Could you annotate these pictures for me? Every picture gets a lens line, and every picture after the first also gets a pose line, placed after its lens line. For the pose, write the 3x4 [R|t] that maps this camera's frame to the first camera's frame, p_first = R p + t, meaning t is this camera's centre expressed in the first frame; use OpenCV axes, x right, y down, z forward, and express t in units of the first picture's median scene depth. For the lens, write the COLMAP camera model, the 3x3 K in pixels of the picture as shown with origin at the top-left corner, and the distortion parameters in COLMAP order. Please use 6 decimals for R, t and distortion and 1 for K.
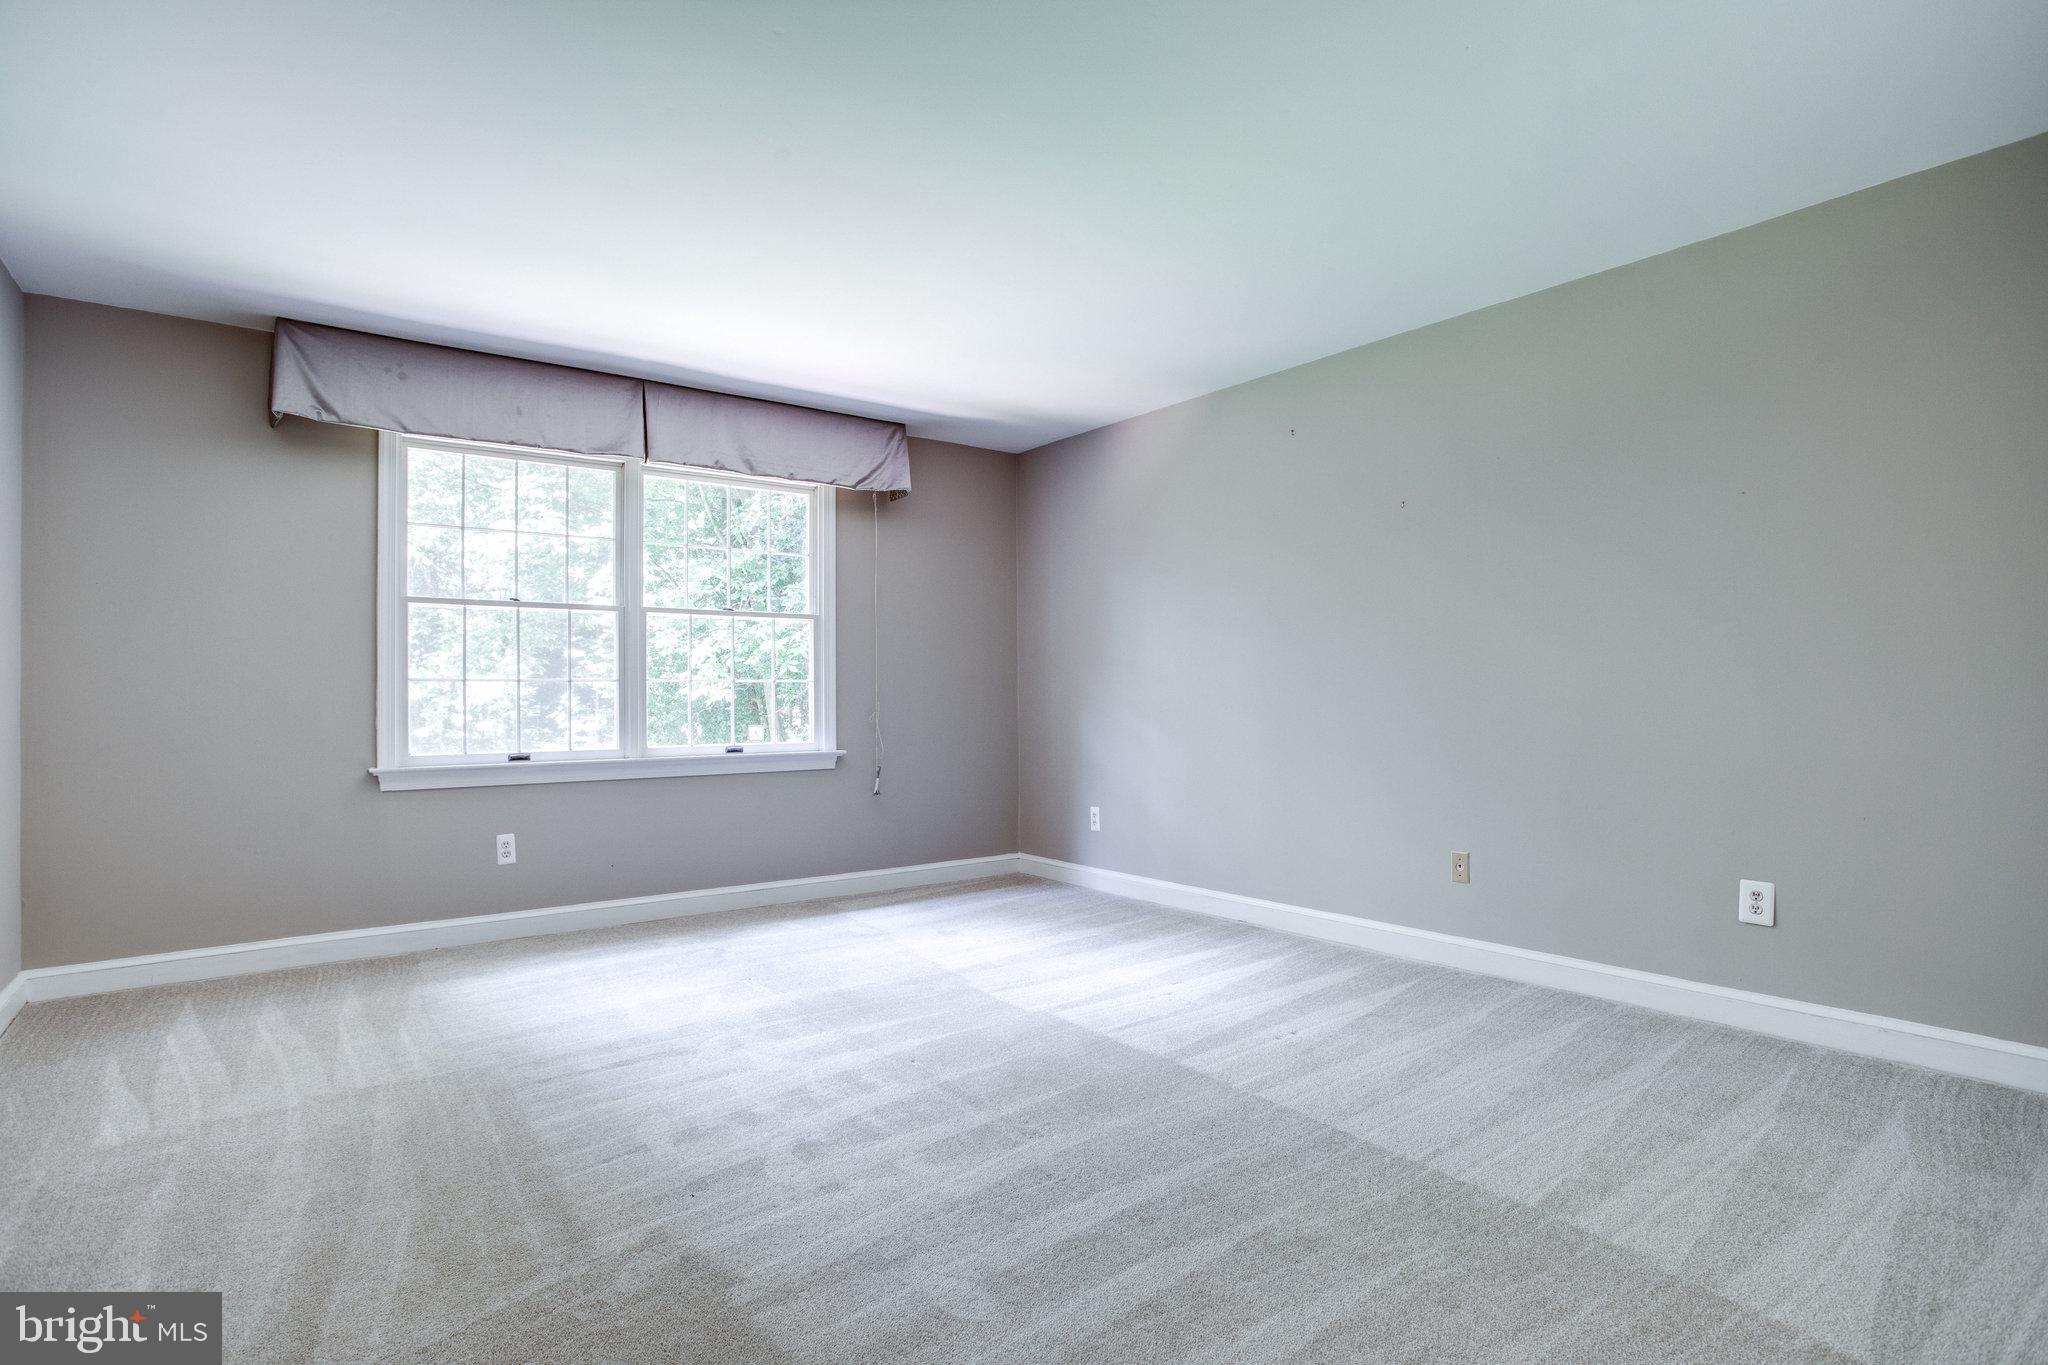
lens RADIAL K [[1014.6, 0, 1024.0], [0, 1014.6, 682.5], [0, 0, 1]] dist [-0.047193, 0.000037]
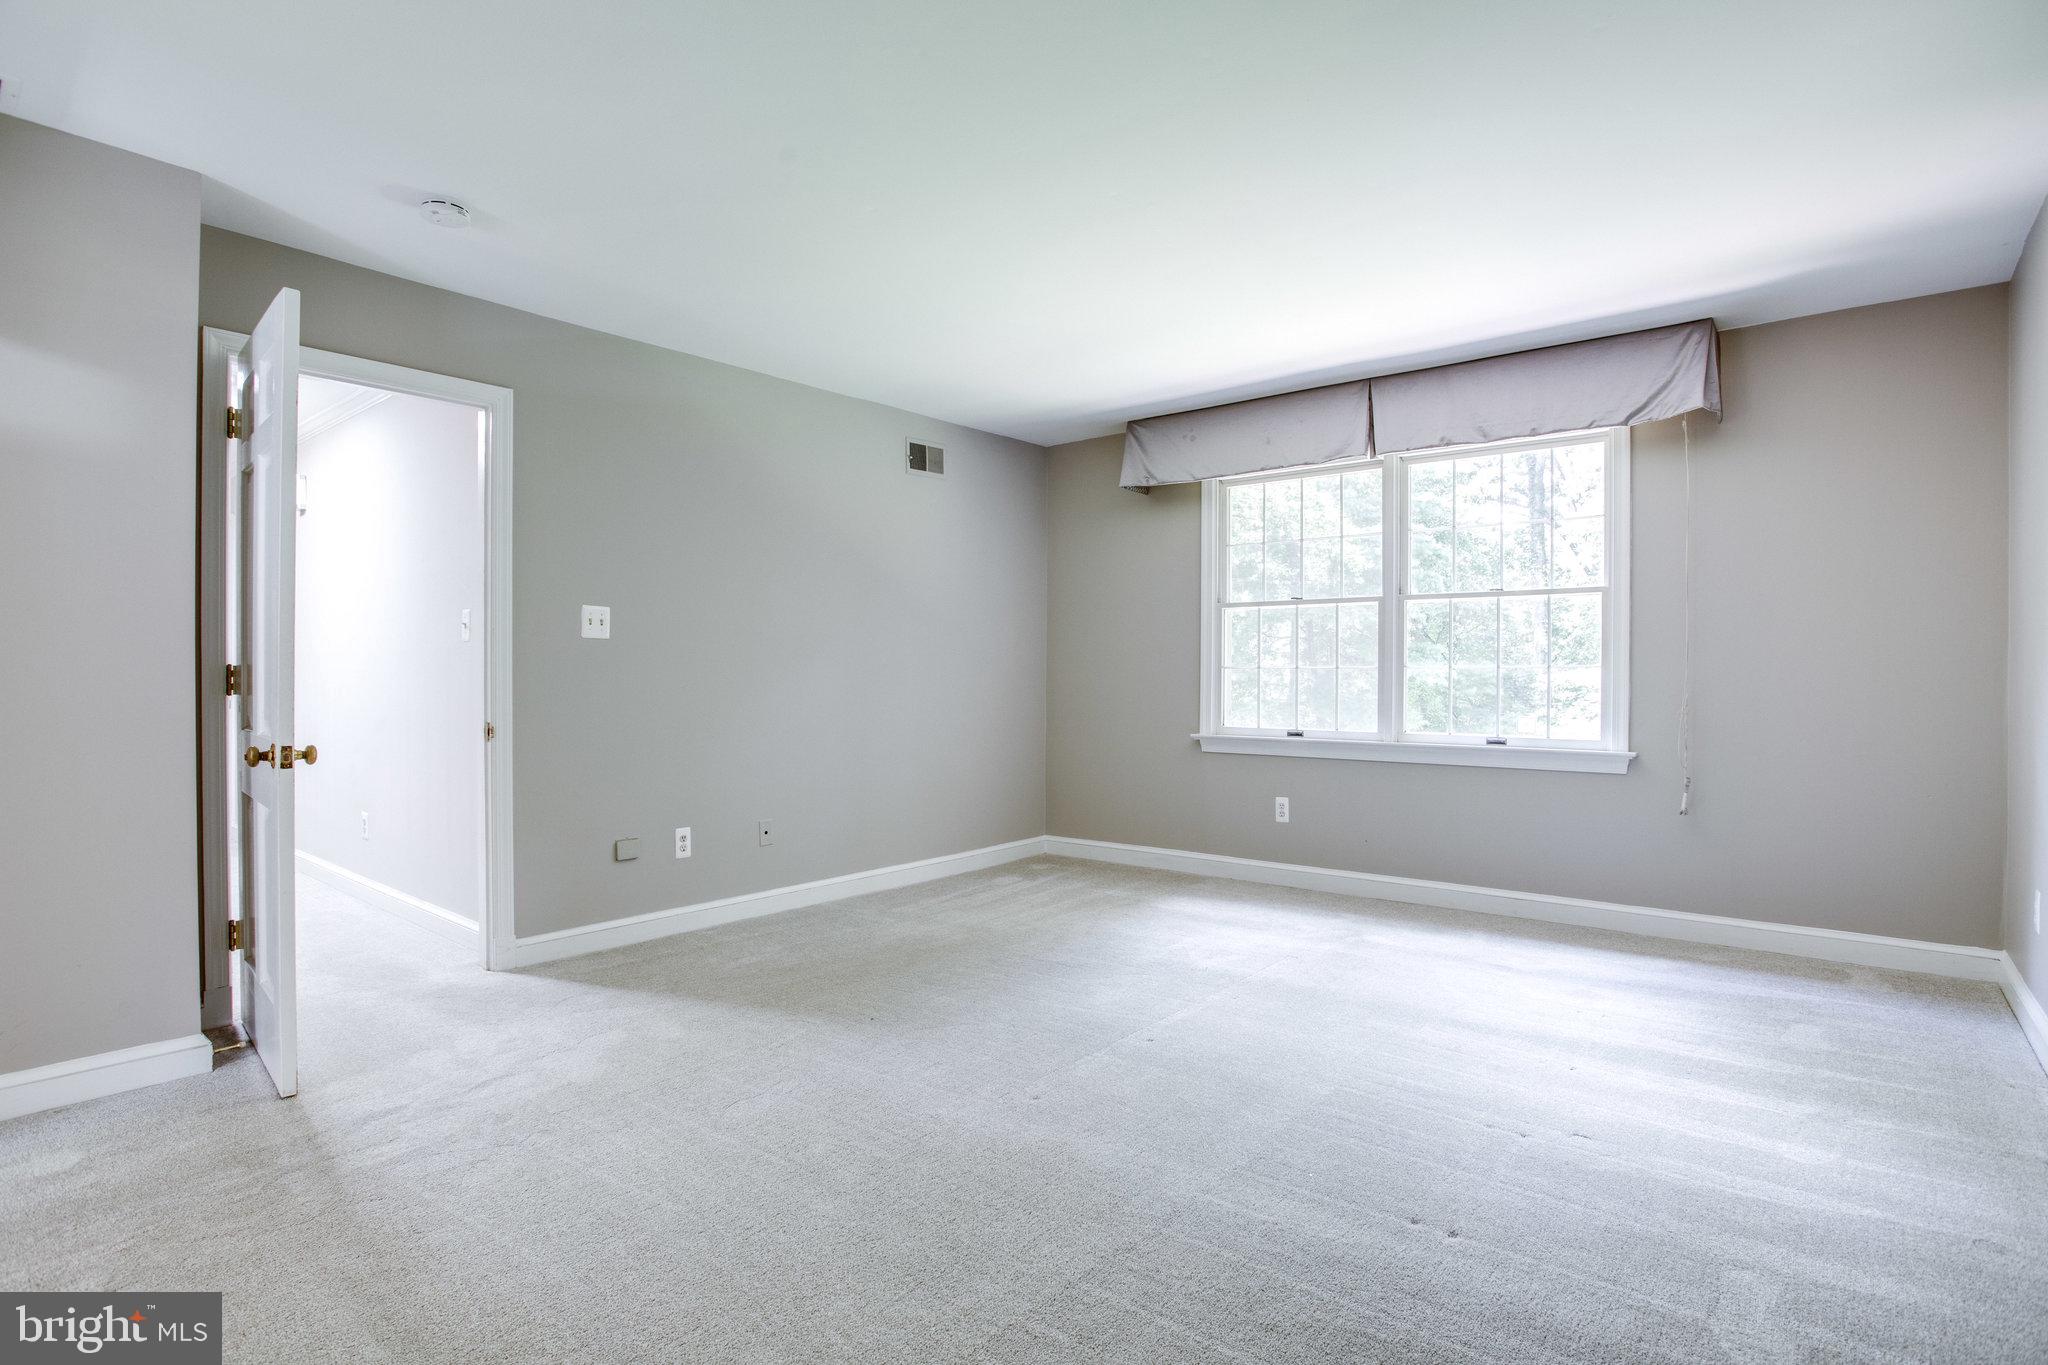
lens RADIAL K [[1001.4, 0, 1058.4], [0, 1001.4, 673.3], [0, 0, 1]] dist [0.000534, 0.000142]
pose [[0.283241, 0.000271, -0.959049, 0.511063], [0.003525, 0.999993, 0.001324, 0.001766], [0.959042, -0.003756, 0.283238, 0.381444]]
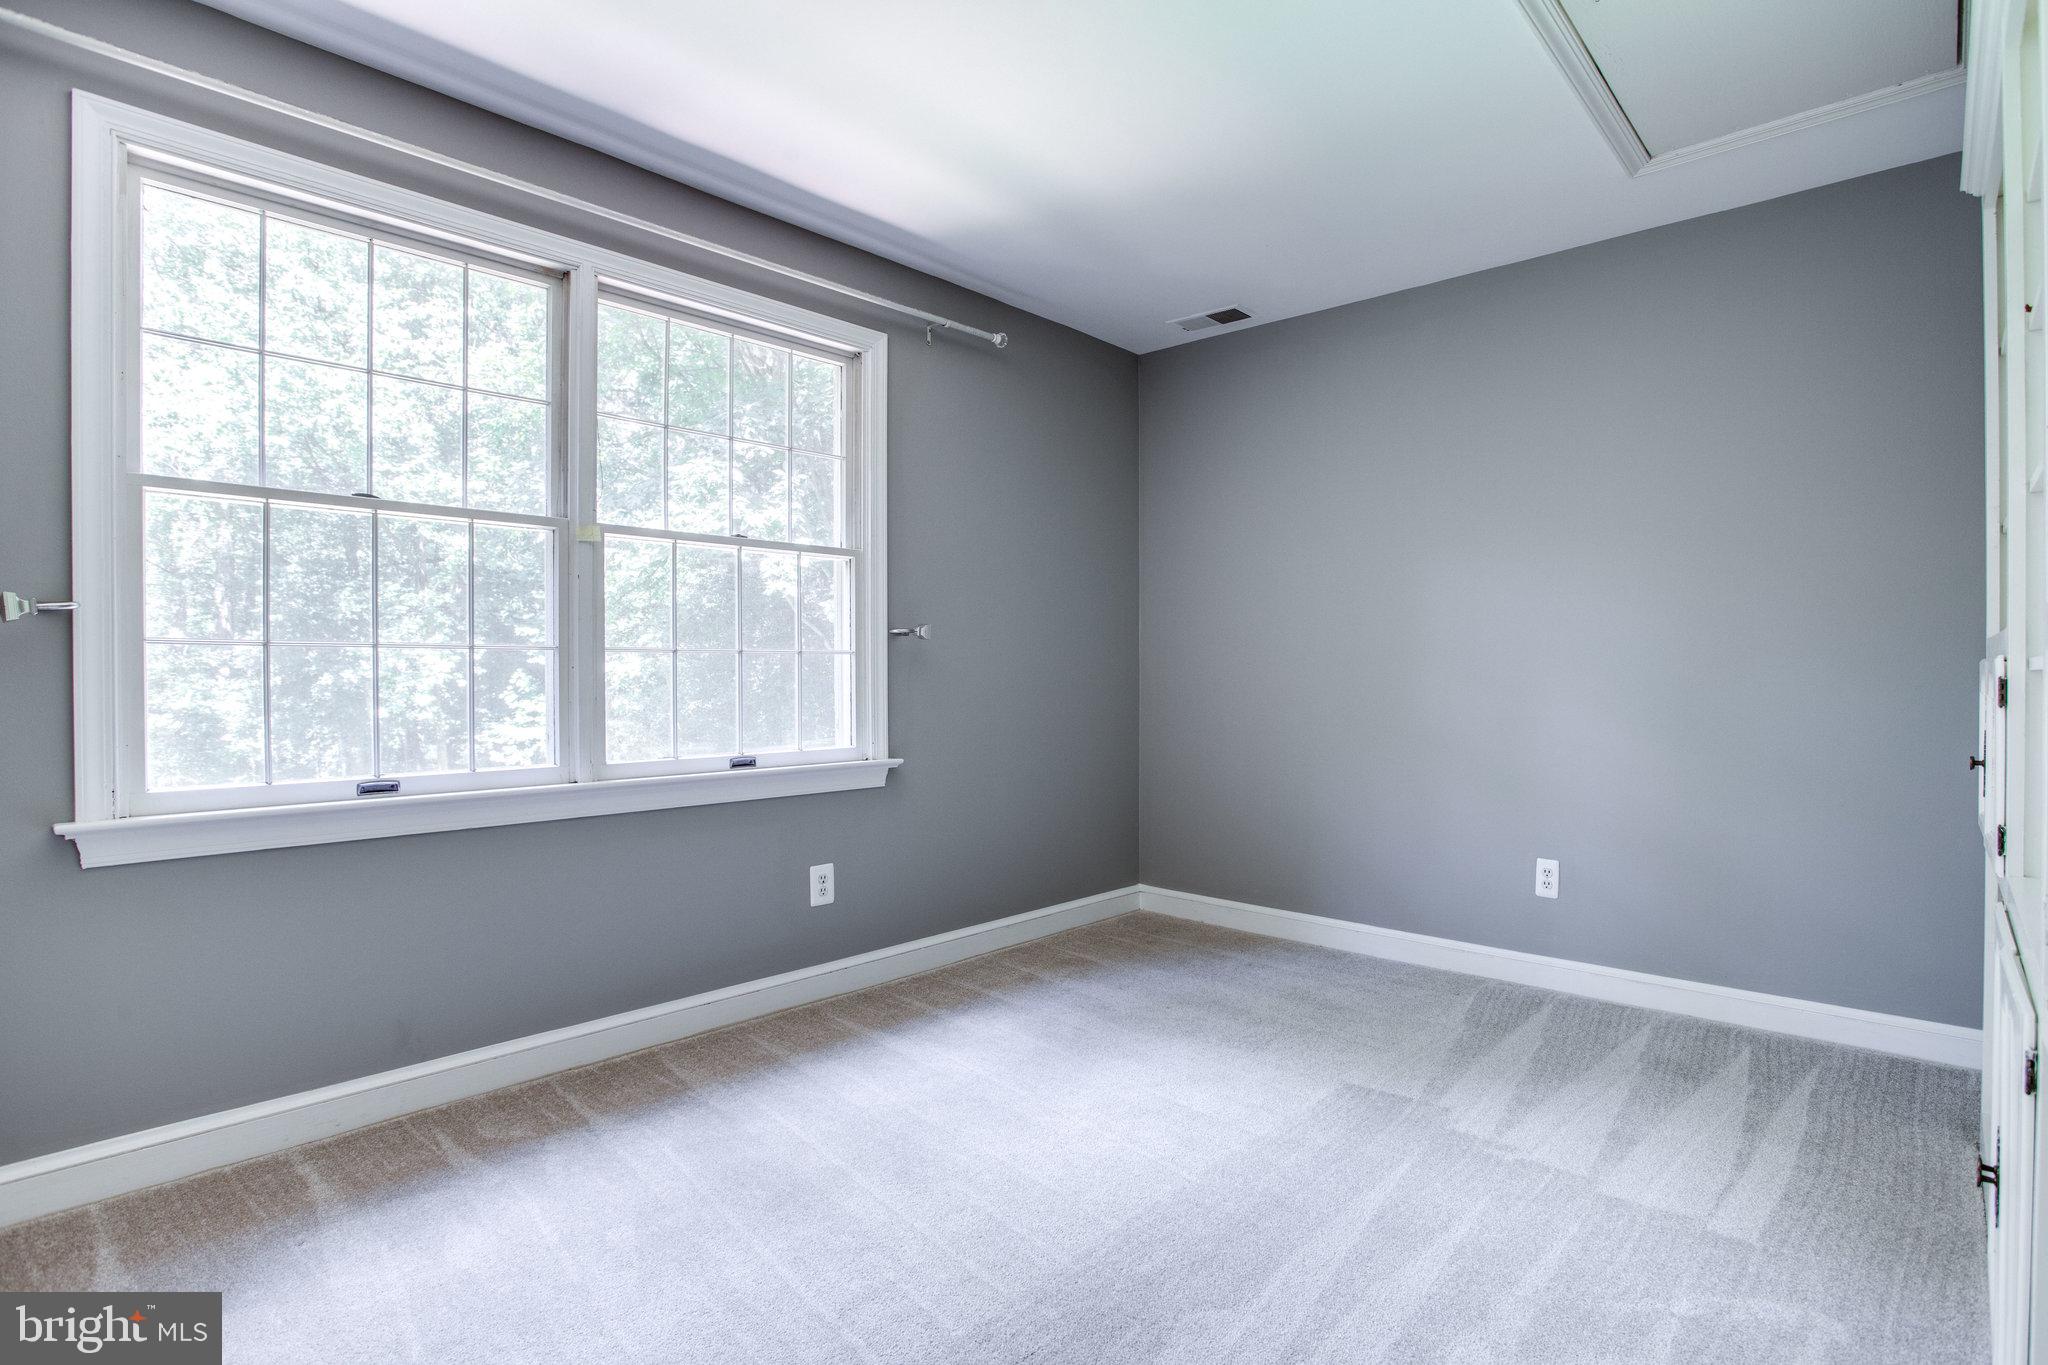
lens RADIAL K [[996.8, 0, 1024.0], [0, 996.8, 682.5], [0, 0, 1]] dist [-0.034594, -0.000088]
pose [[0.981646, -0.007183, 0.190577, -0.248231], [0.007007, 0.999974, 0.001592, 0.018477], [-0.190583, -0.000228, 0.981671, 0.391818]]
